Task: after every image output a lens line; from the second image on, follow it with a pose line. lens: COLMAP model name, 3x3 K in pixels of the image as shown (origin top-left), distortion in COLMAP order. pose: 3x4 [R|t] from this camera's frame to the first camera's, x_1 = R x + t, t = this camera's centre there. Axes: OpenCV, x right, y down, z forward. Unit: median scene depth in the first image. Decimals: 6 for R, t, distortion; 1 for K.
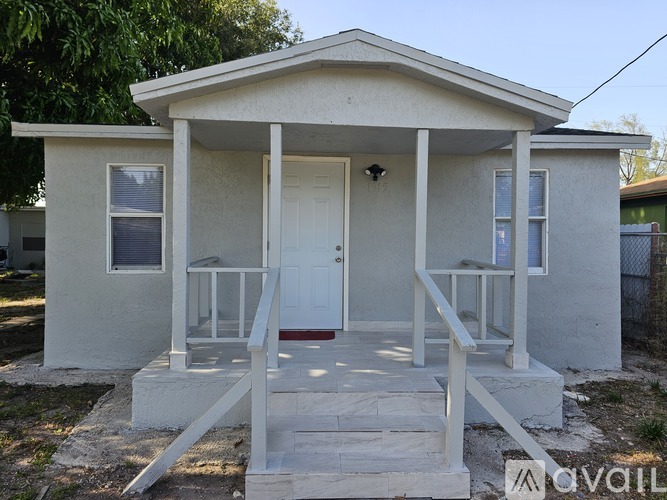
lens RADIAL K [[453.7, 0, 332.0], [0, 453.7, 248.3], [0, 0, 1]] dist [0.042203, -0.005780]
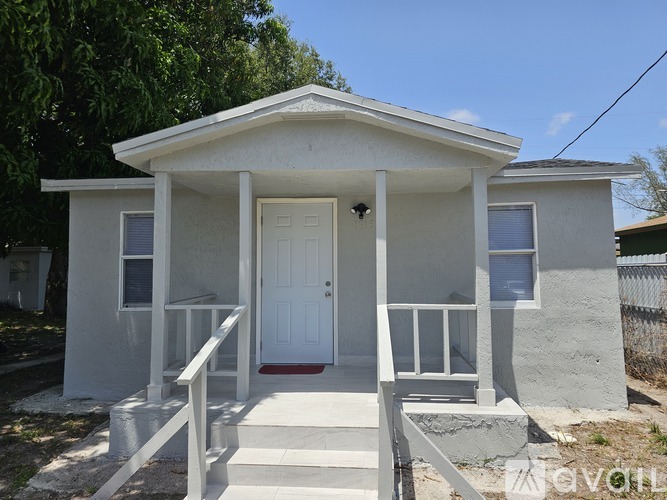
lens RADIAL K [[441.0, 0, 333.5], [0, 441.0, 250.0], [0, 0, 1]] dist [0.057064, -0.033789]
pose [[0.992209, -0.023903, -0.122267, 0.178878], [0.015068, 0.997242, -0.072674, -0.005246], [0.123667, 0.070266, 0.989833, -0.008465]]
